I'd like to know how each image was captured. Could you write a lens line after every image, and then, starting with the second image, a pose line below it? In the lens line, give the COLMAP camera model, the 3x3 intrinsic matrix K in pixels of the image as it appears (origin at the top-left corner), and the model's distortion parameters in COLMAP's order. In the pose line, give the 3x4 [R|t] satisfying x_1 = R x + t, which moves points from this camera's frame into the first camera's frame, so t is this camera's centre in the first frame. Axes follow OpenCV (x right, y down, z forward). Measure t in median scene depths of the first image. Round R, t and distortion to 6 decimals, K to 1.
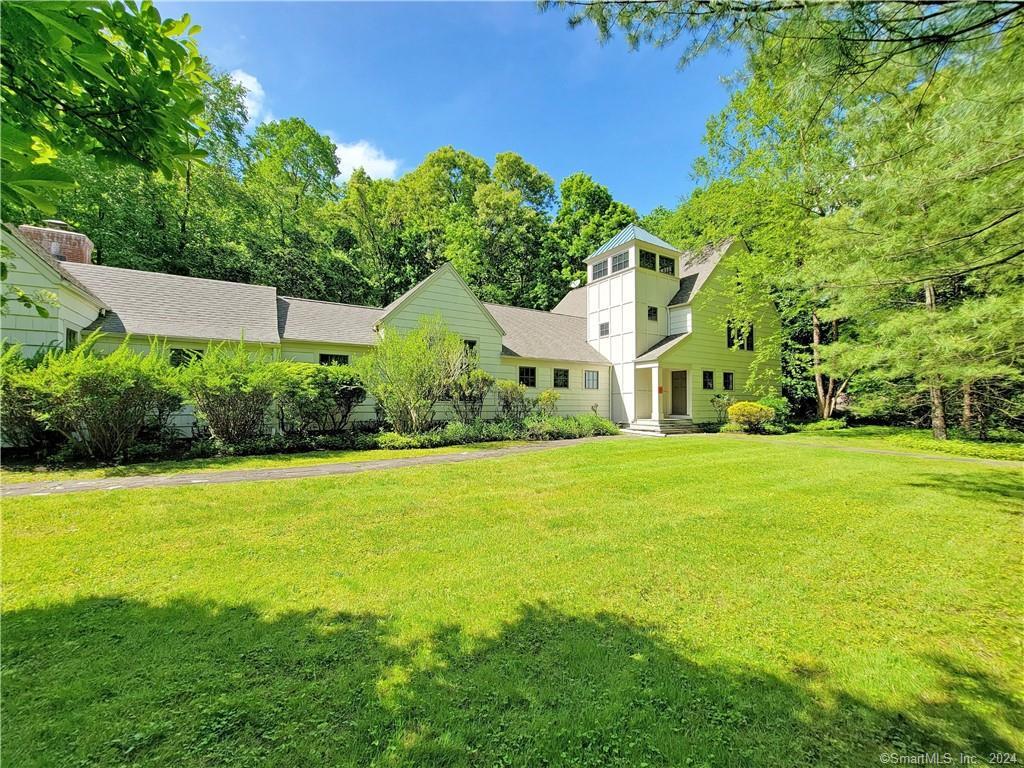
lens RADIAL K [[456.4, 0, 505.9], [0, 456.4, 399.4], [0, 0, 1]] dist [-0.000919, -0.000061]
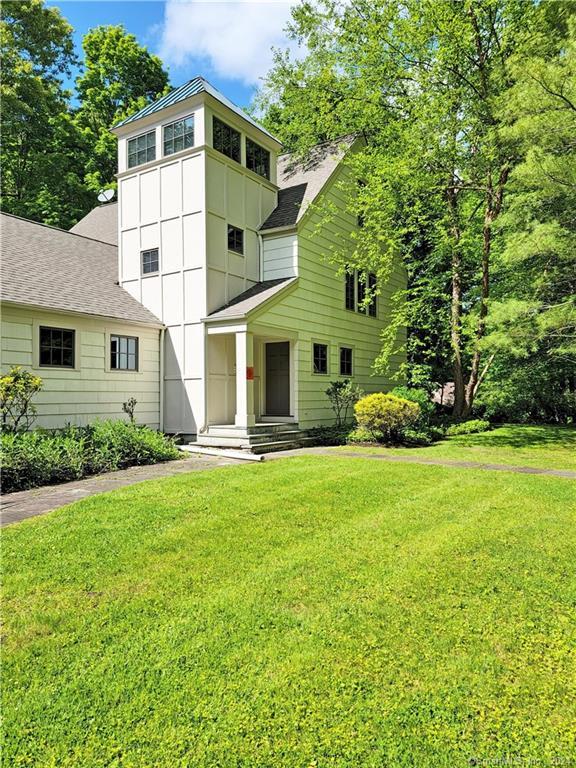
lens RADIAL K [[544.3, 0, 288.5], [0, 544.3, 384.8], [0, 0, 1]] dist [0.033286, -0.004483]
pose [[0.908540, 0.002002, 0.417793, 0.097129], [0.003498, 0.999917, -0.012398, 0.001774], [-0.417783, 0.012726, 0.908458, 0.354711]]
